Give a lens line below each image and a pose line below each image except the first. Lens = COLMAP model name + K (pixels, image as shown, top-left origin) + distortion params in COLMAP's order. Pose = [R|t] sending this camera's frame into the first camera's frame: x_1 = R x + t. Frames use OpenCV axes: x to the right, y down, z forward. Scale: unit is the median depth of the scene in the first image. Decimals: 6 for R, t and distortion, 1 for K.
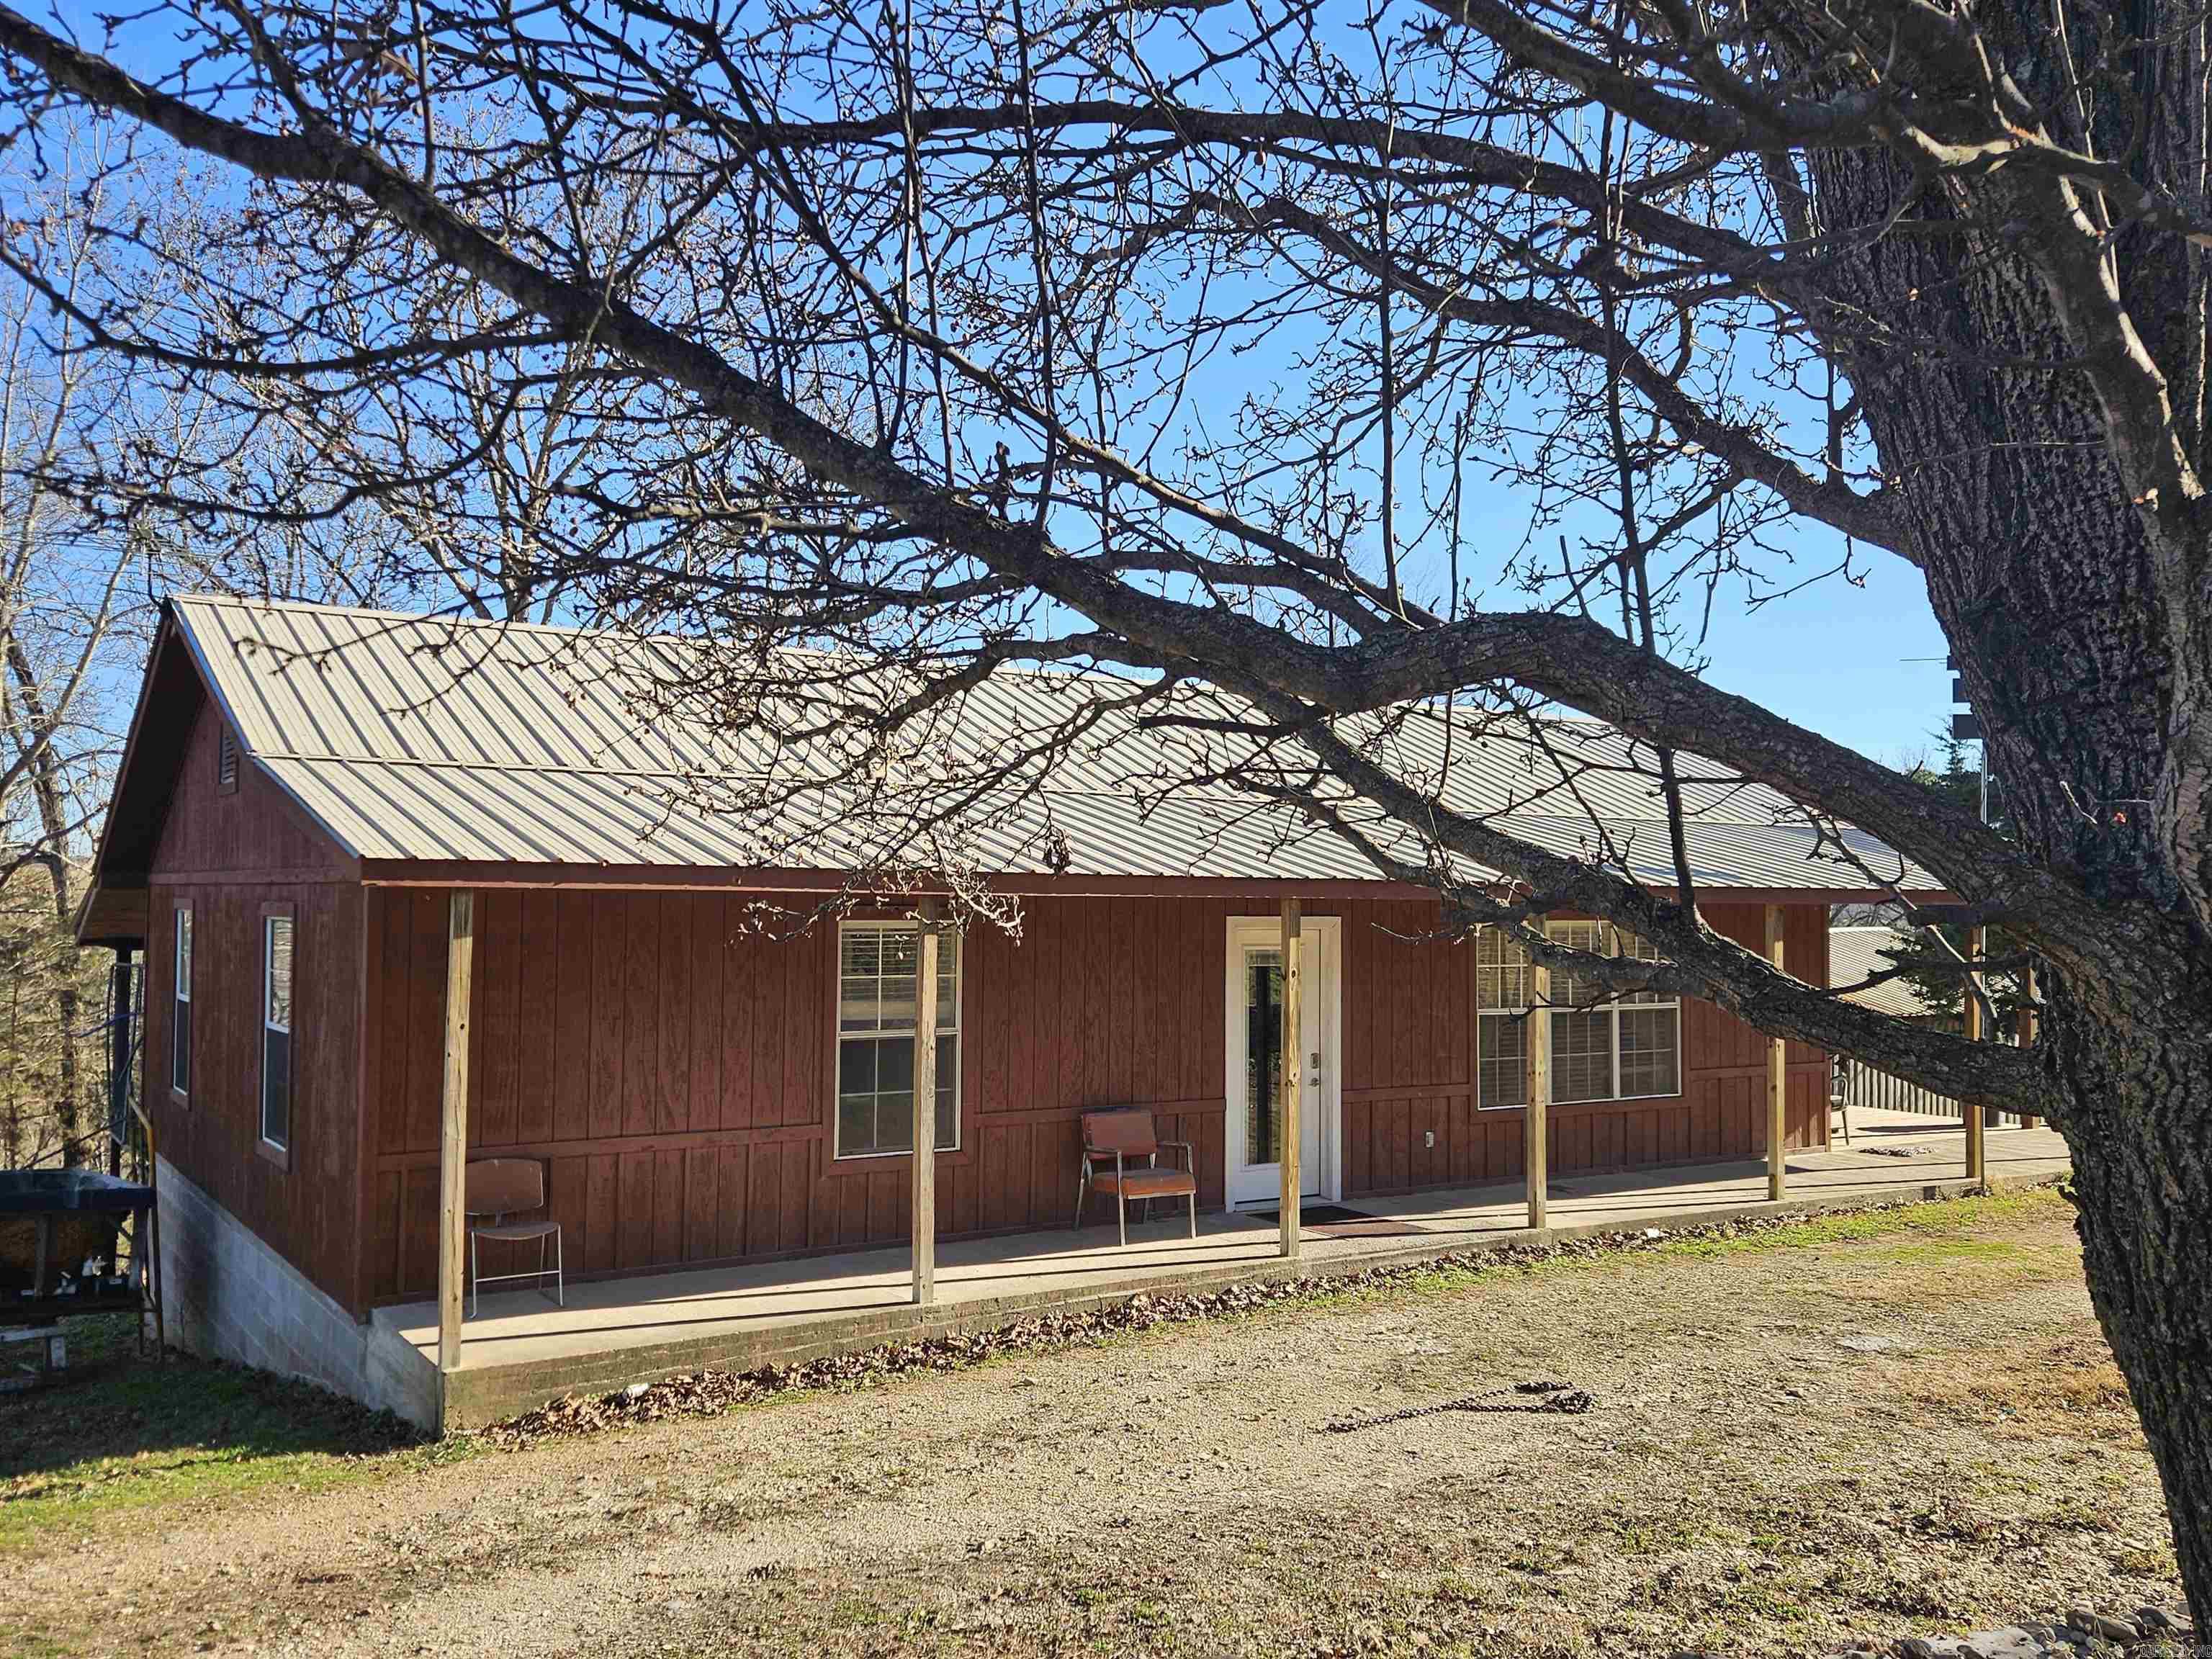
lens RADIAL K [[1856.3, 0, 1098.5], [0, 1856.3, 844.1], [0, 0, 1]] dist [0.078943, -0.060787]
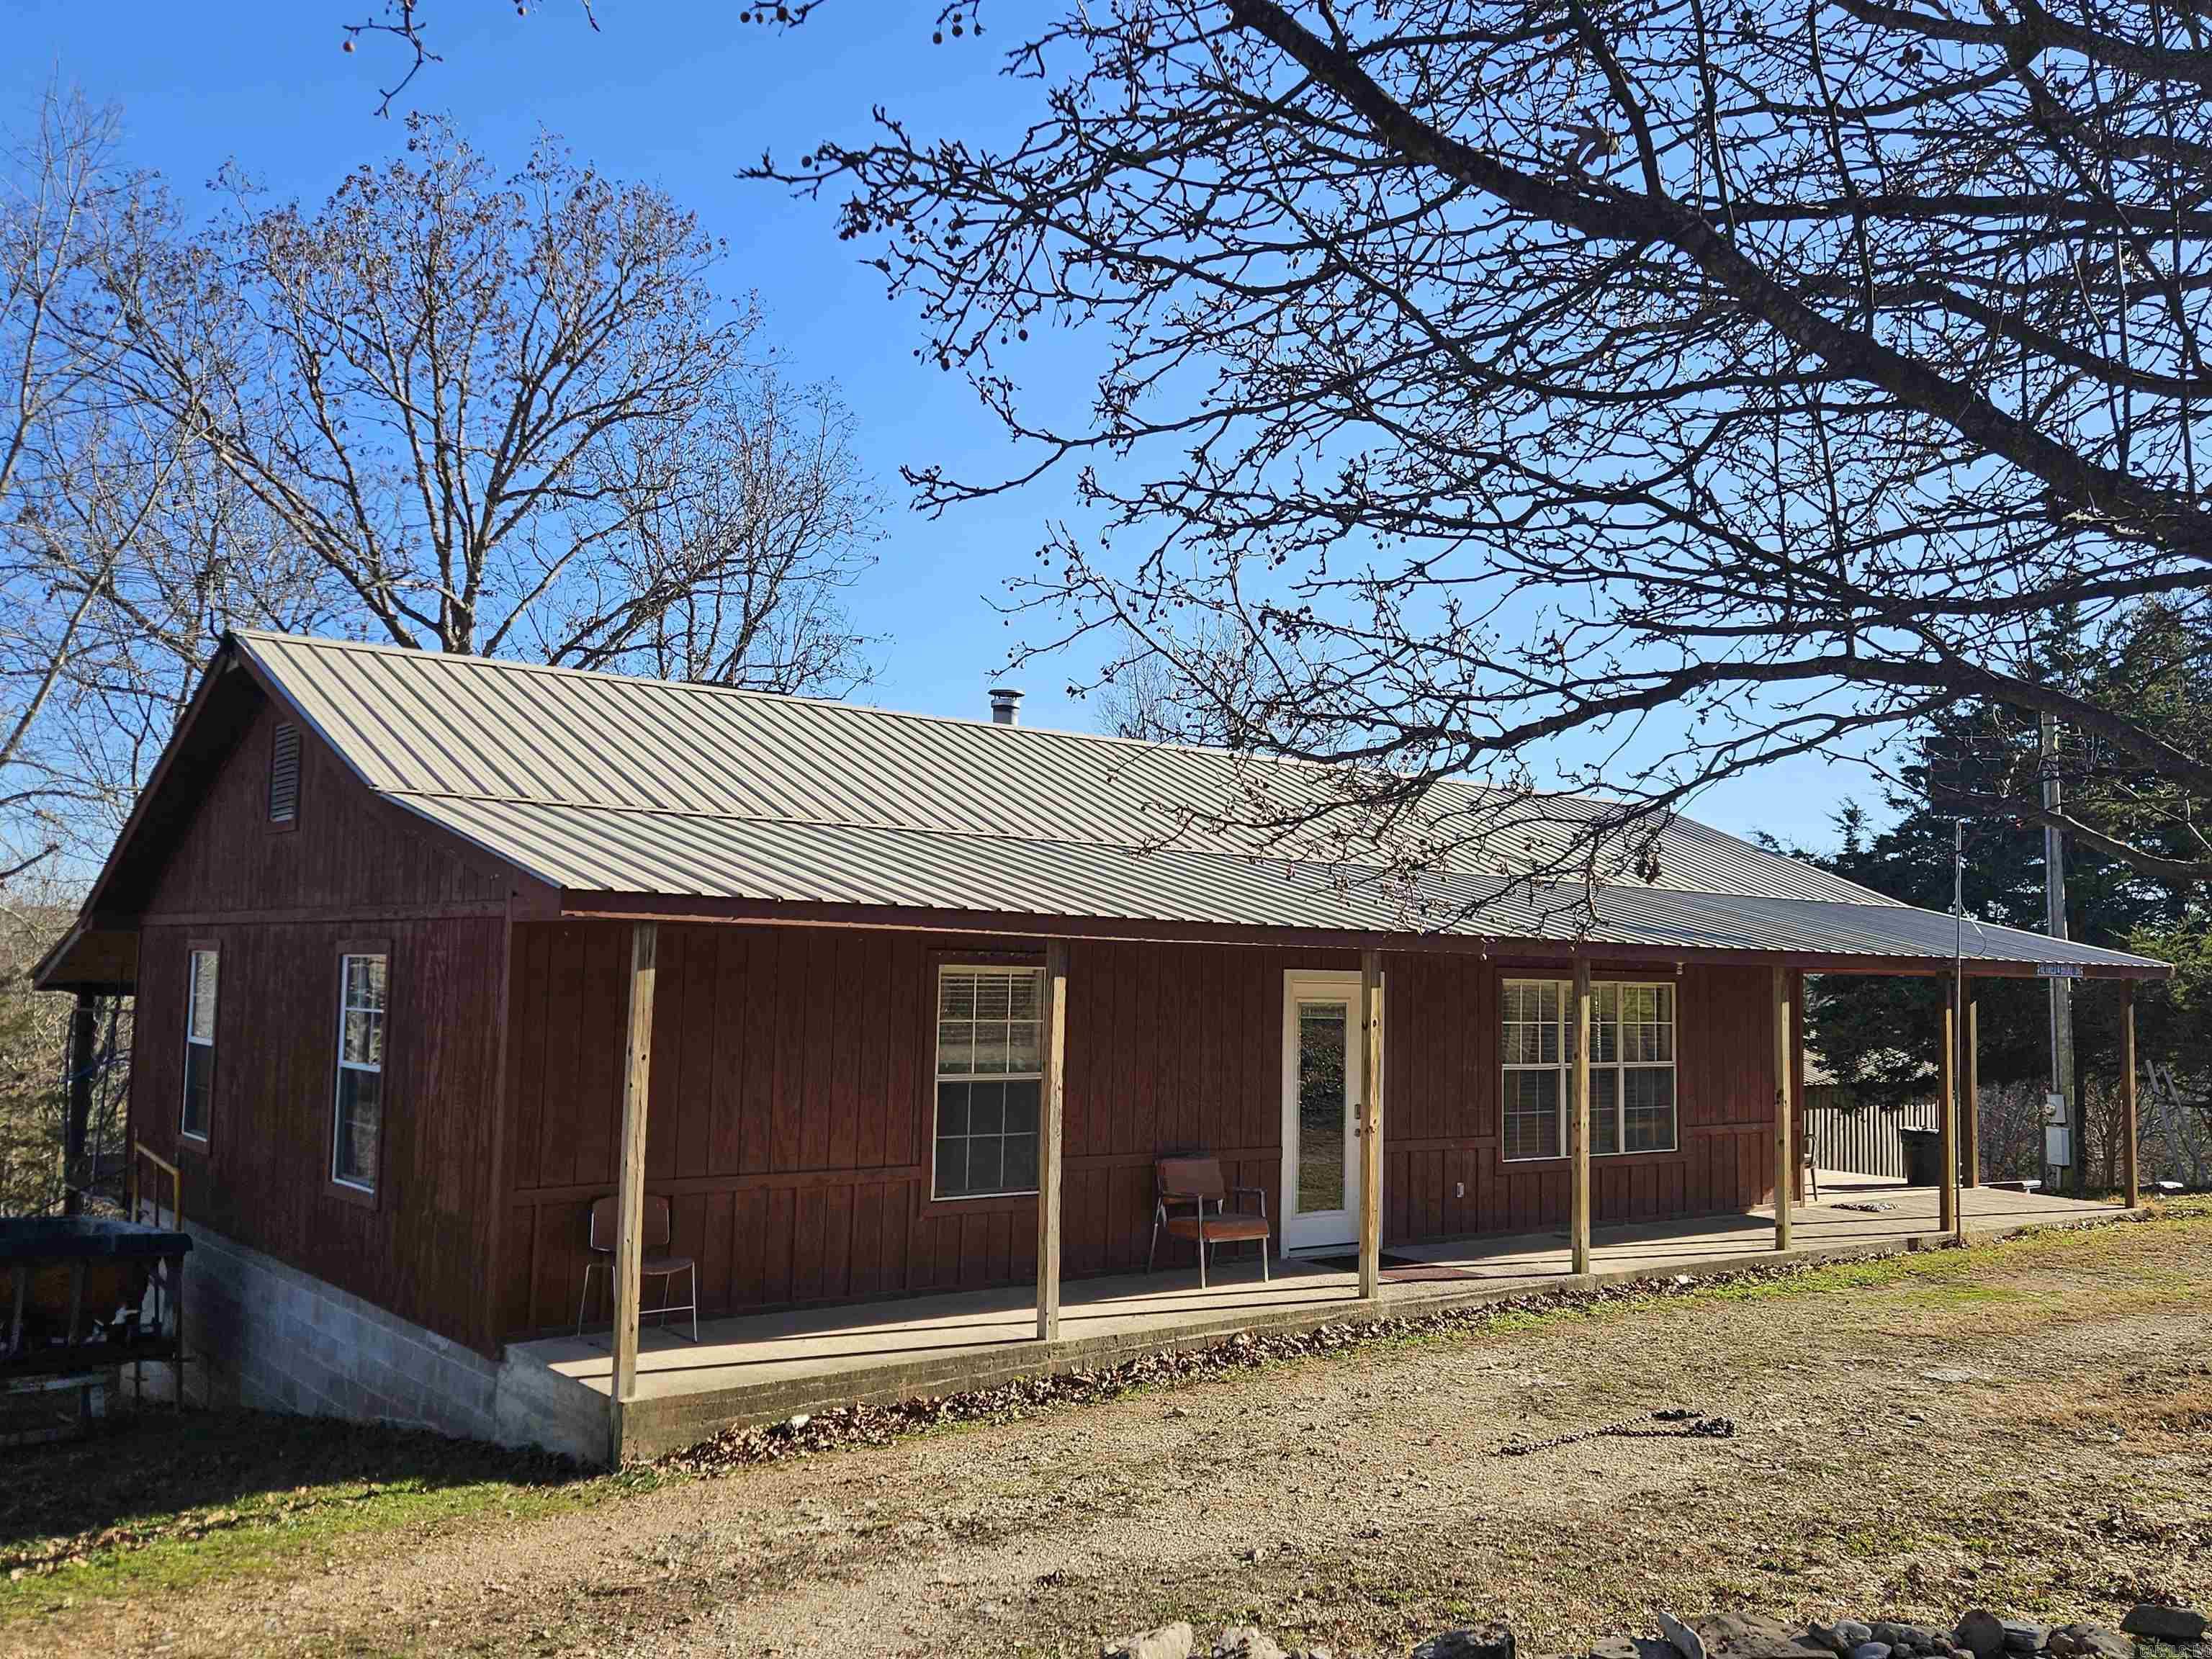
lens RADIAL K [[1856.3, 0, 1098.5], [0, 1856.3, 844.1], [0, 0, 1]] dist [0.078943, -0.060787]
pose [[0.996185, 0.019884, 0.084976, -0.182176], [-0.016612, 0.999099, -0.039049, 0.017346], [-0.085676, 0.037488, 0.995617, -0.031092]]
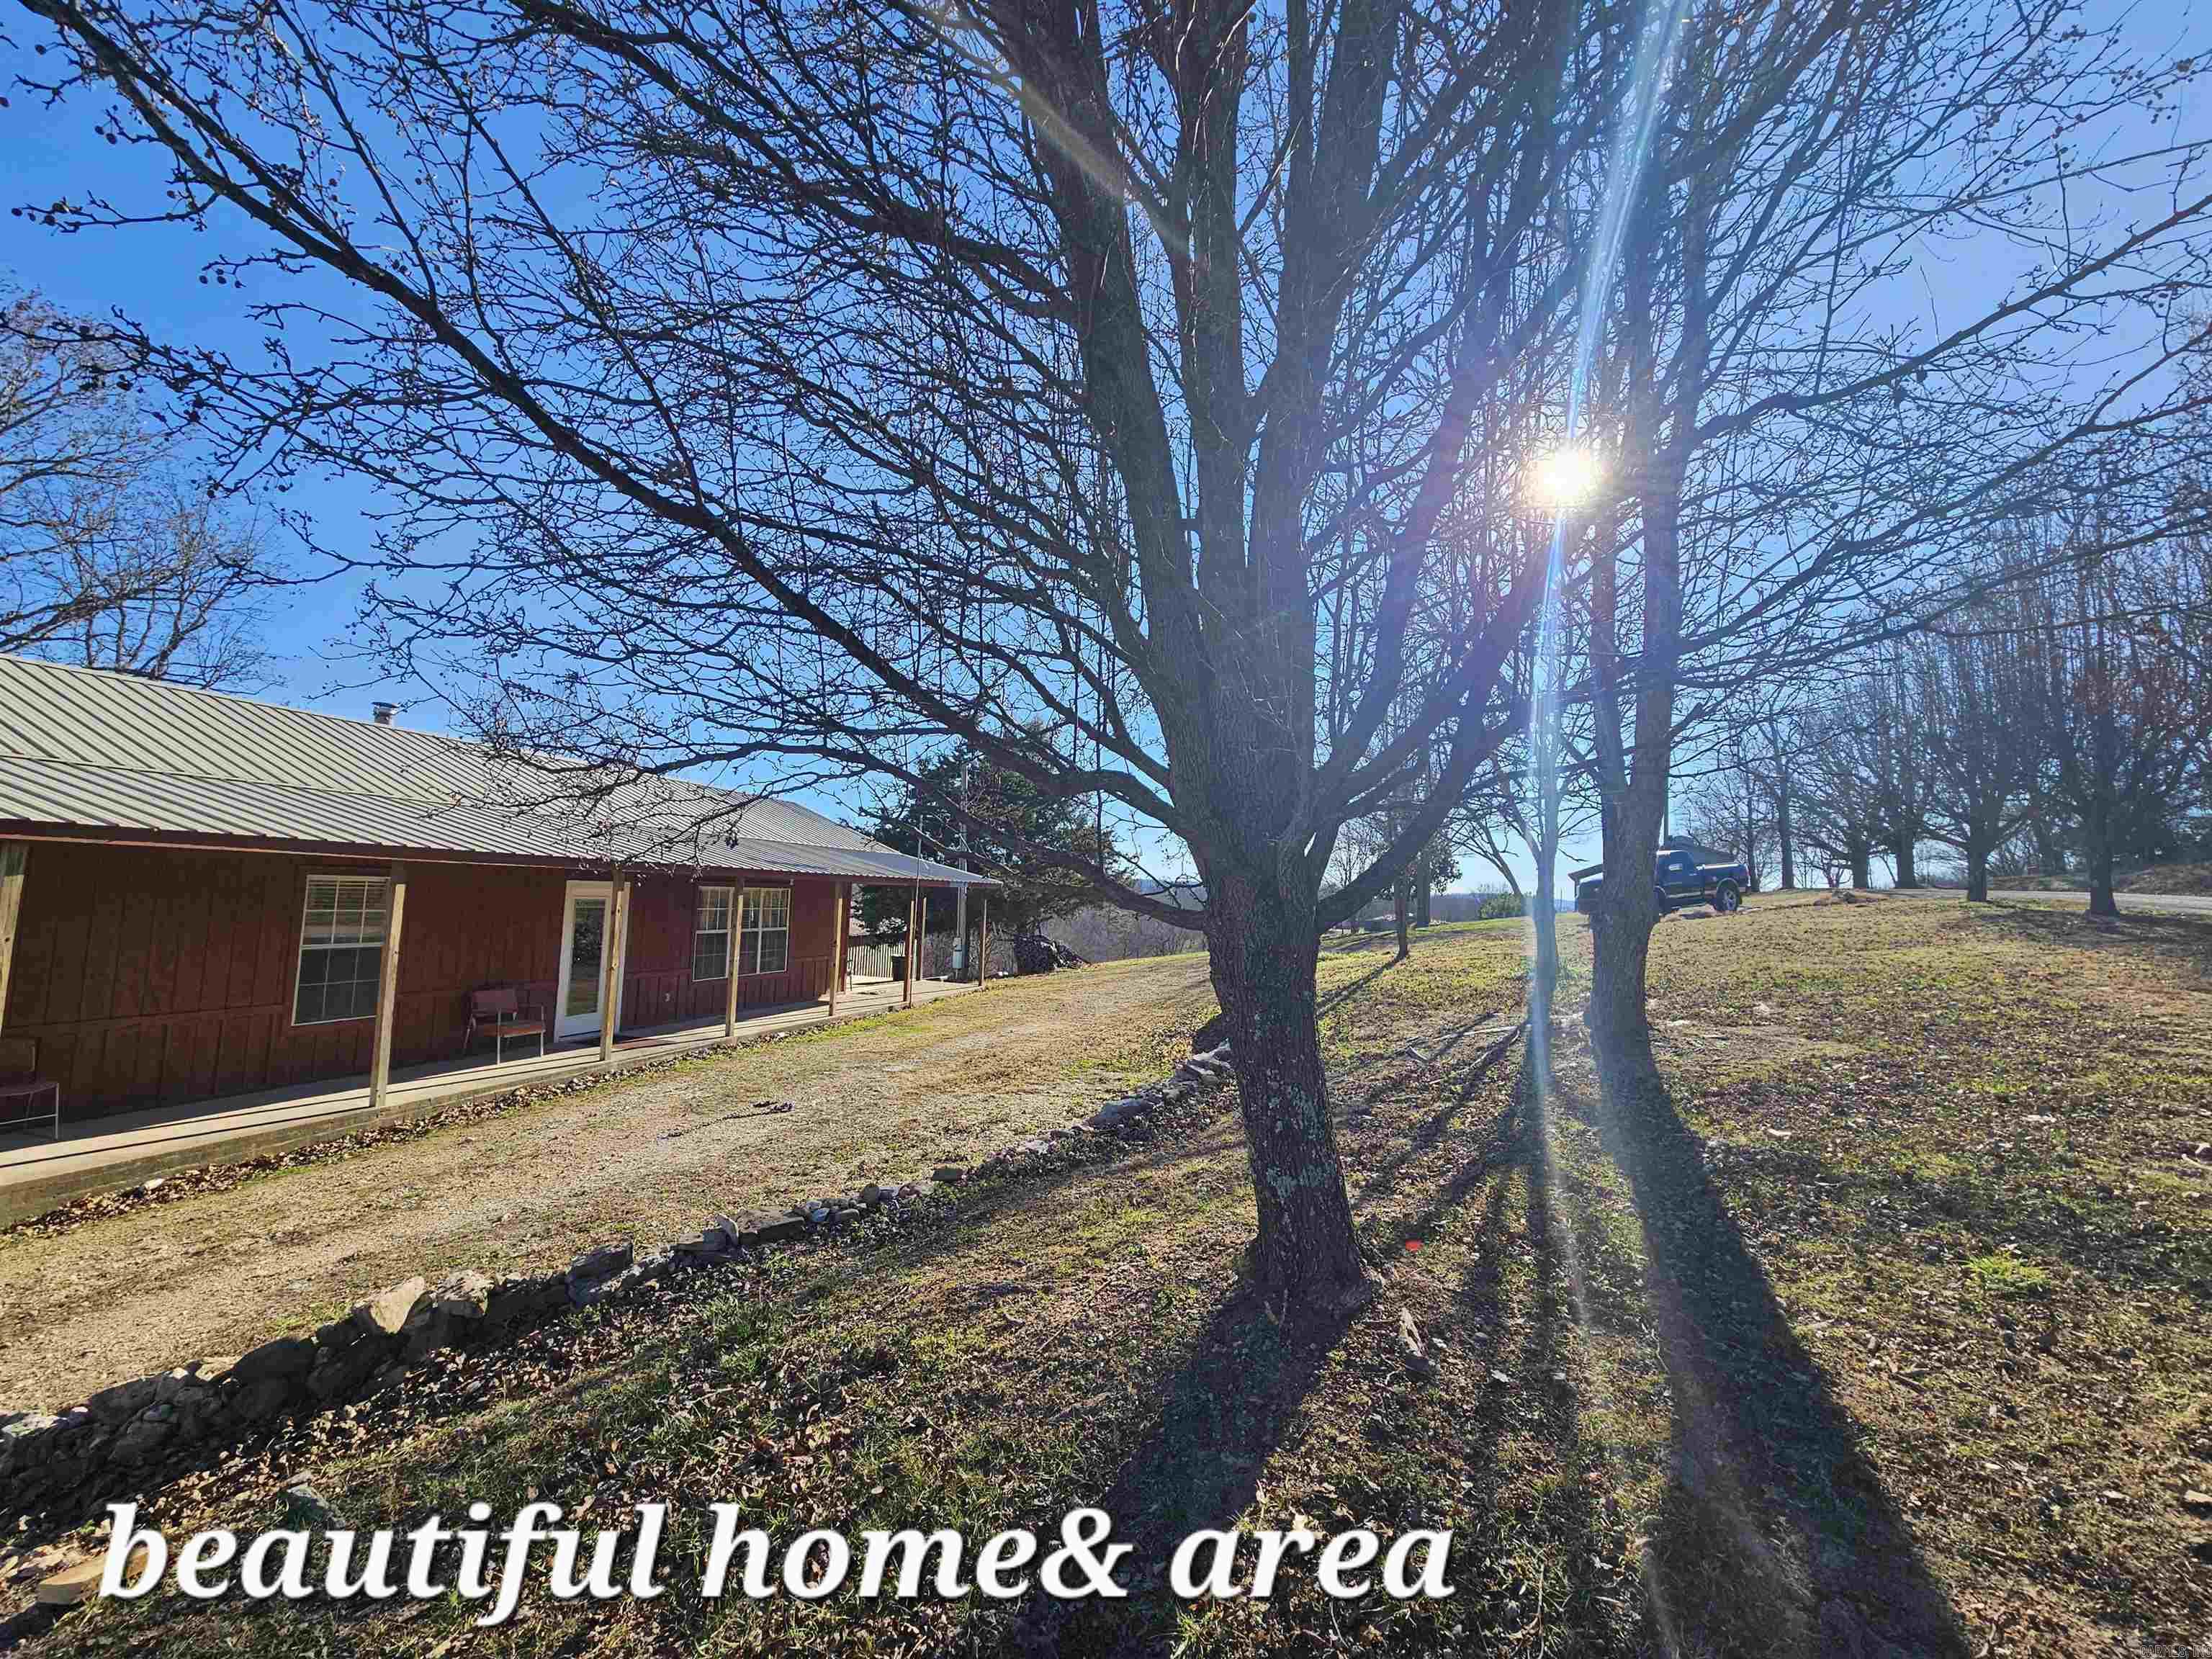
lens RADIAL K [[908.5, 0, 1099.8], [0, 908.5, 822.3], [0, 0, 1]] dist [-0.009194, 0.004170]
pose [[0.766085, 0.069981, 0.638918, -0.153111], [-0.045791, 0.997472, -0.054348, 0.009791], [-0.641106, 0.012378, 0.767353, -0.035528]]
